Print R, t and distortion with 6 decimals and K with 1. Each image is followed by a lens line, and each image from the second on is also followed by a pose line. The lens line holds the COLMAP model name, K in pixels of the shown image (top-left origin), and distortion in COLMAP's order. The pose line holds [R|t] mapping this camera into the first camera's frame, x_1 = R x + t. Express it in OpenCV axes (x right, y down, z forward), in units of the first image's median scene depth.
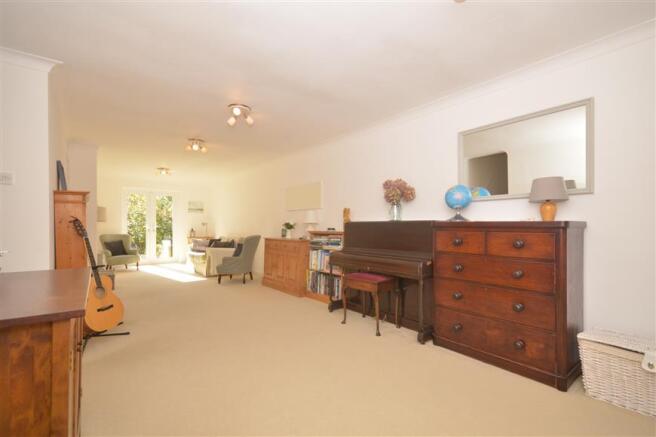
lens RADIAL K [[295.1, 0, 328.0], [0, 295.1, 218.5], [0, 0, 1]] dist [0.000867, 0.000139]
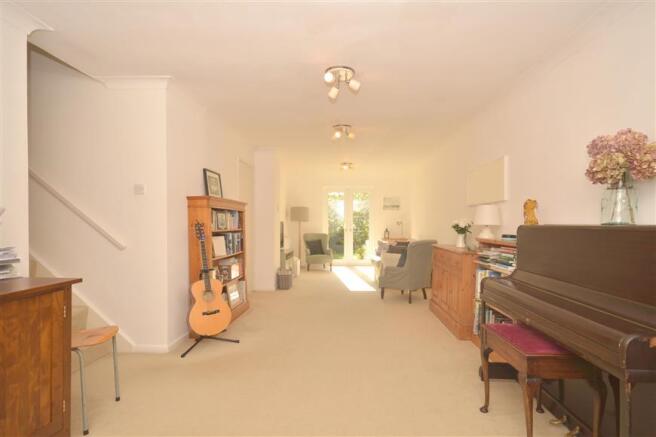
lens RADIAL K [[348.4, 0, 328.0], [0, 348.4, 218.5], [0, 0, 1]] dist [-0.000699, 0.000329]
pose [[0.747667, -0.006974, -0.664037, 0.193404], [0.014459, 0.999879, 0.005779, -0.007843], [0.663917, -0.013922, 0.747677, 0.236033]]
